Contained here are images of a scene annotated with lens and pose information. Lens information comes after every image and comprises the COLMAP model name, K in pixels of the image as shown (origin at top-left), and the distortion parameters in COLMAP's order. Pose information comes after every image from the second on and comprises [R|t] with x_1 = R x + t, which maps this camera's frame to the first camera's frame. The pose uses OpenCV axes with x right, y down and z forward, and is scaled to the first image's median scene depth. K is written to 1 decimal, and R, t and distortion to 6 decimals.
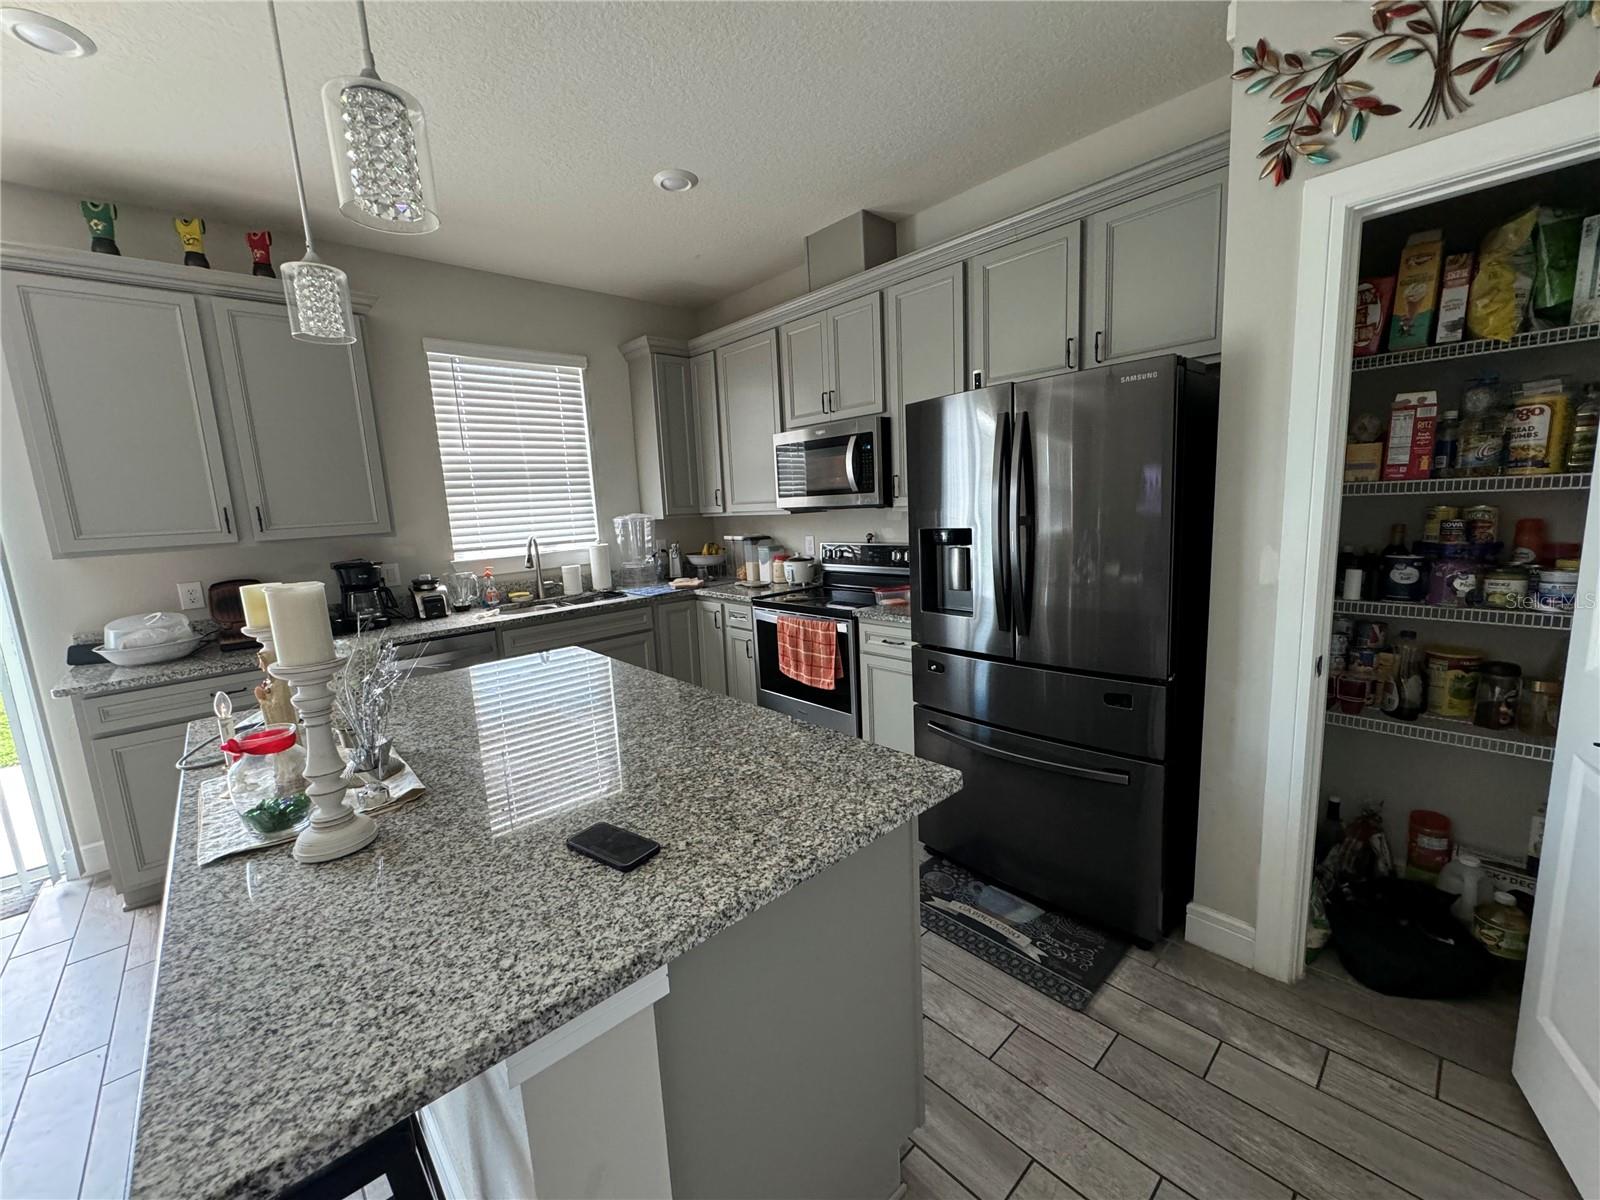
lens RADIAL K [[641.5, 0, 801.0], [0, 641.5, 602.5], [0, 0, 1]] dist [0.001653, -0.000004]
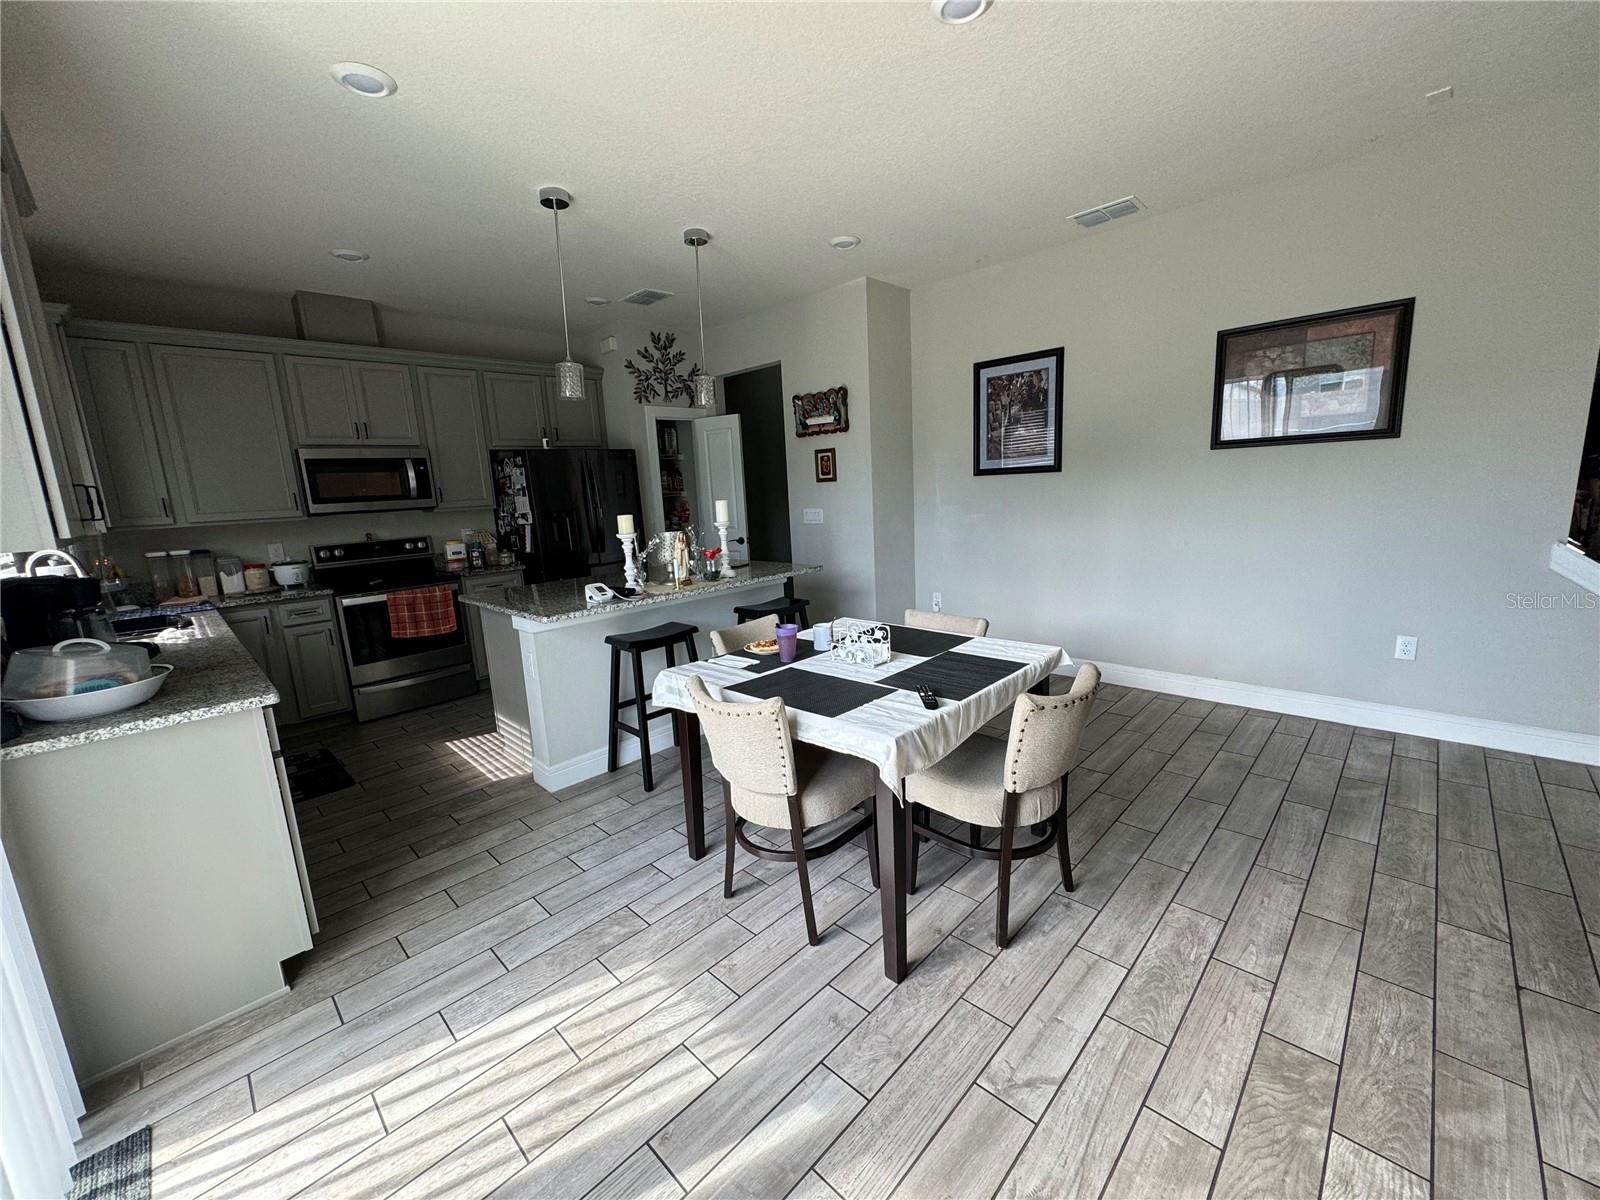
lens RADIAL K [[641.5, 0, 799.9], [0, 641.5, 601.0], [0, 0, 1]] dist [0.001653, -0.000004]
pose [[-0.049859, -0.129516, 0.990323, -1.400836], [0.211325, 0.967738, 0.137201, 0.035446], [-0.976143, 0.216121, -0.020880, 0.237615]]
